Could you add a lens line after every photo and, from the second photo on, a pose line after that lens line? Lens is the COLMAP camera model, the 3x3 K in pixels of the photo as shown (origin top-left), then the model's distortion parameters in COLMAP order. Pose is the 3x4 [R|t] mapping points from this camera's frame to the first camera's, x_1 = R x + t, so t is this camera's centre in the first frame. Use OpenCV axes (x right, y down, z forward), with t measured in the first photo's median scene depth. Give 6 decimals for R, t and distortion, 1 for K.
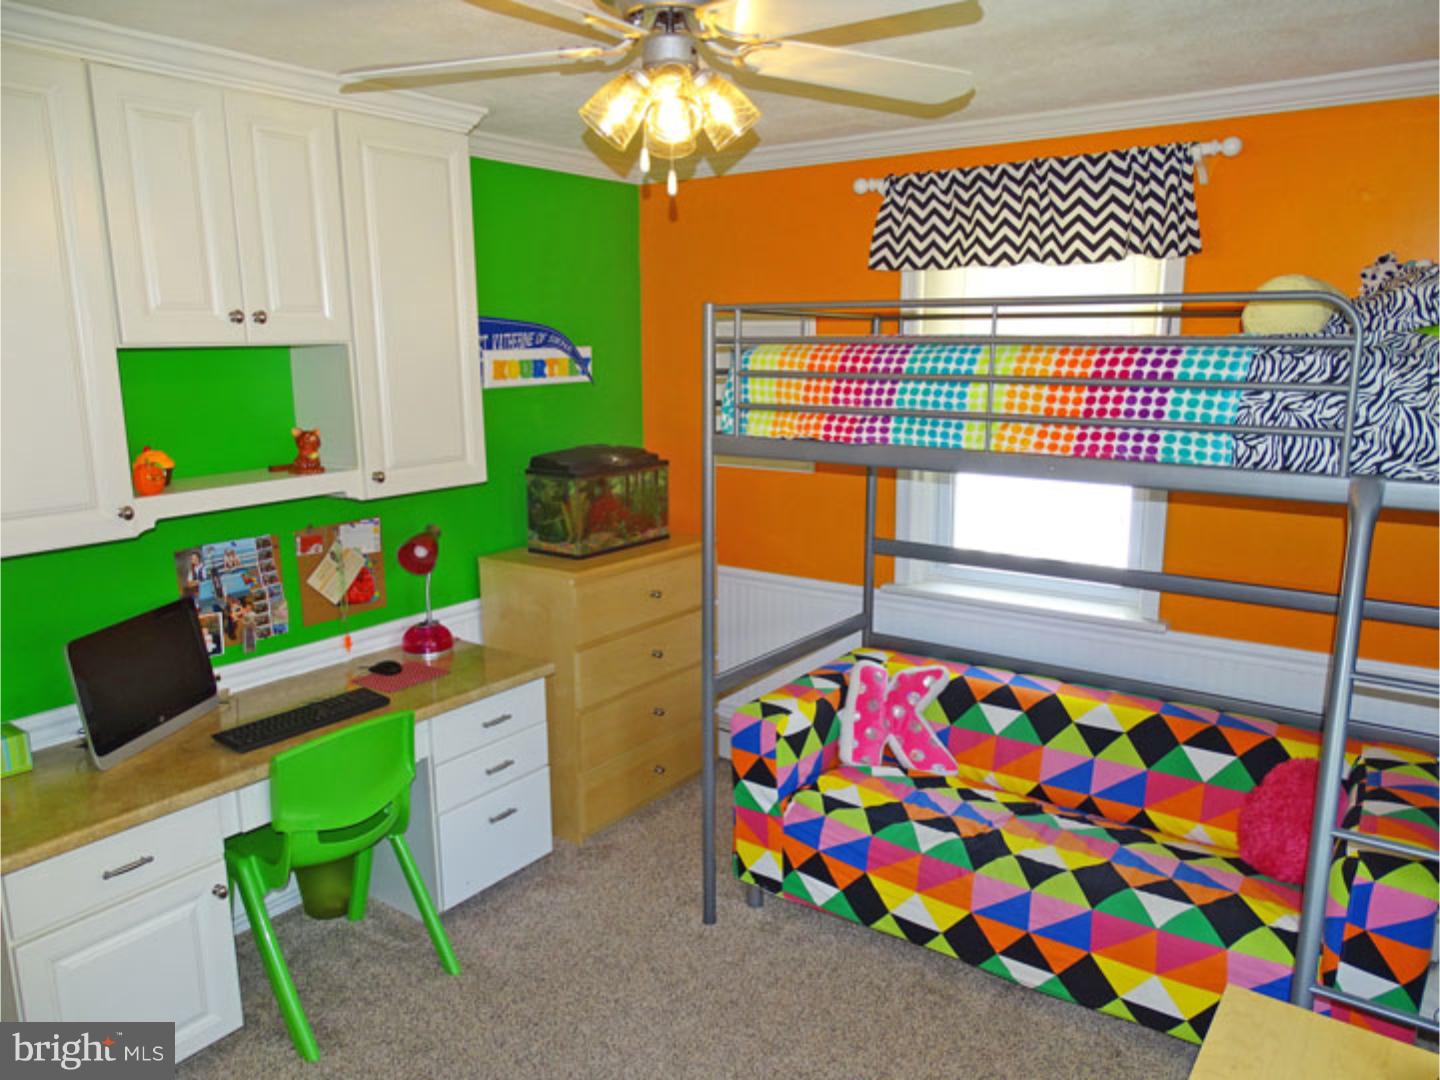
lens RADIAL K [[1025.1, 0, 721.6], [0, 1025.1, 536.4], [0, 0, 1]] dist [0.004228, 0.013816]
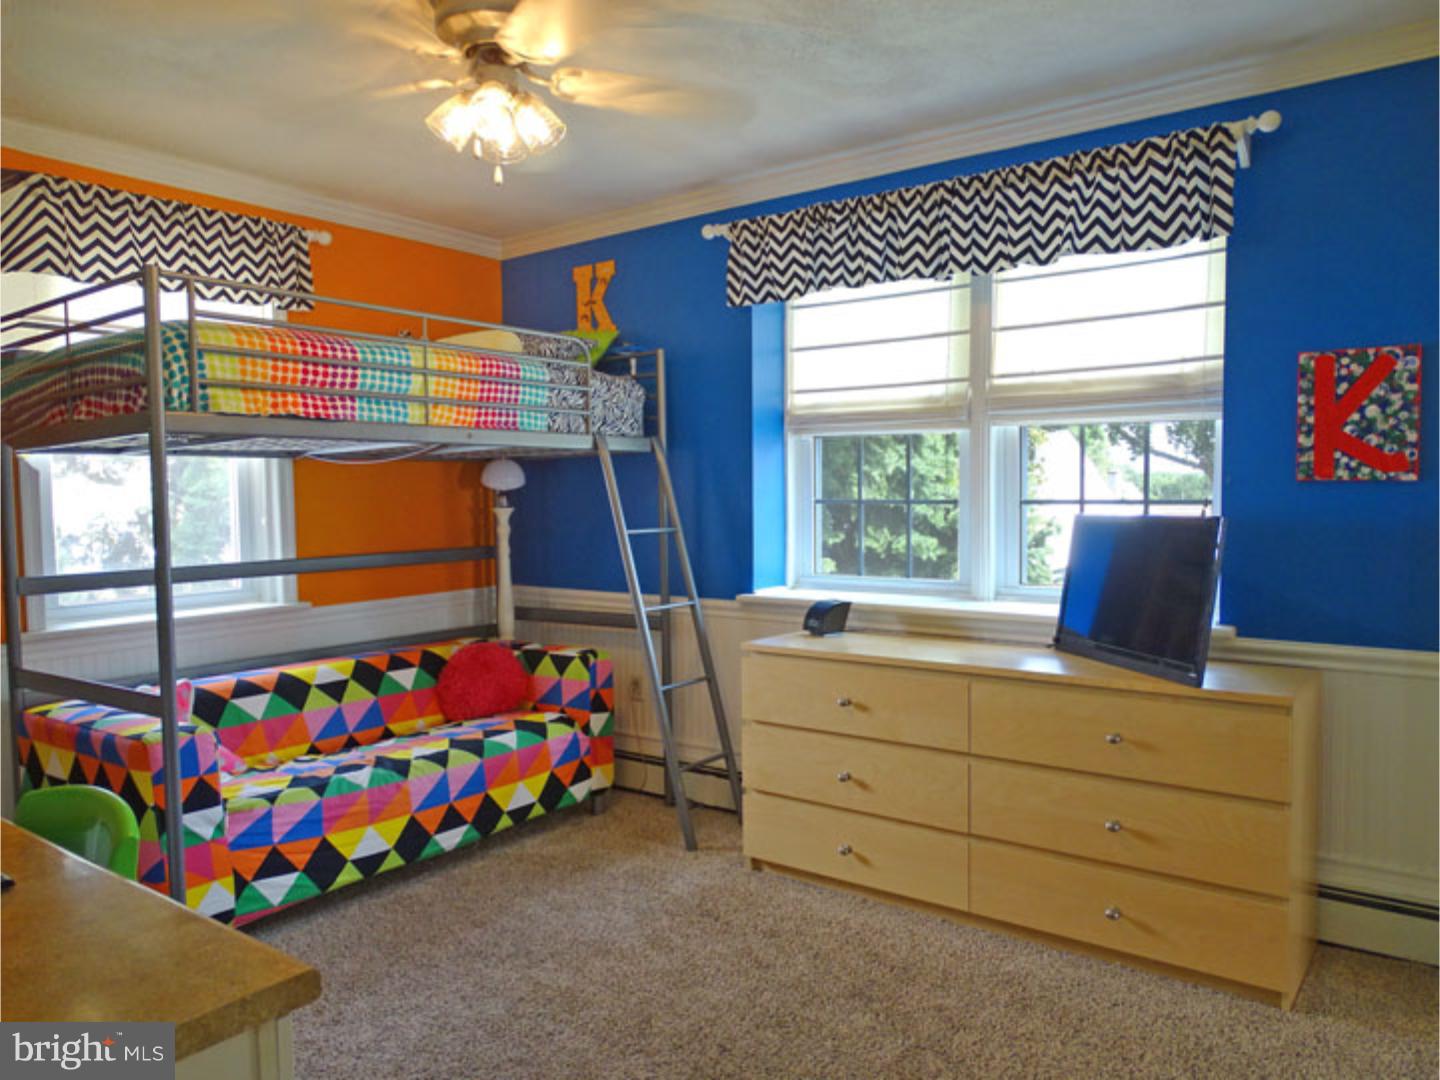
lens RADIAL K [[1025.1, 0, 721.2], [0, 1025.1, 547.4], [0, 0, 1]] dist [0.004228, 0.013816]
pose [[0.023229, -0.051870, 0.998384, -0.941742], [0.203937, 0.977900, 0.046061, 0.077909], [-0.978708, 0.202538, 0.033294, 0.541187]]
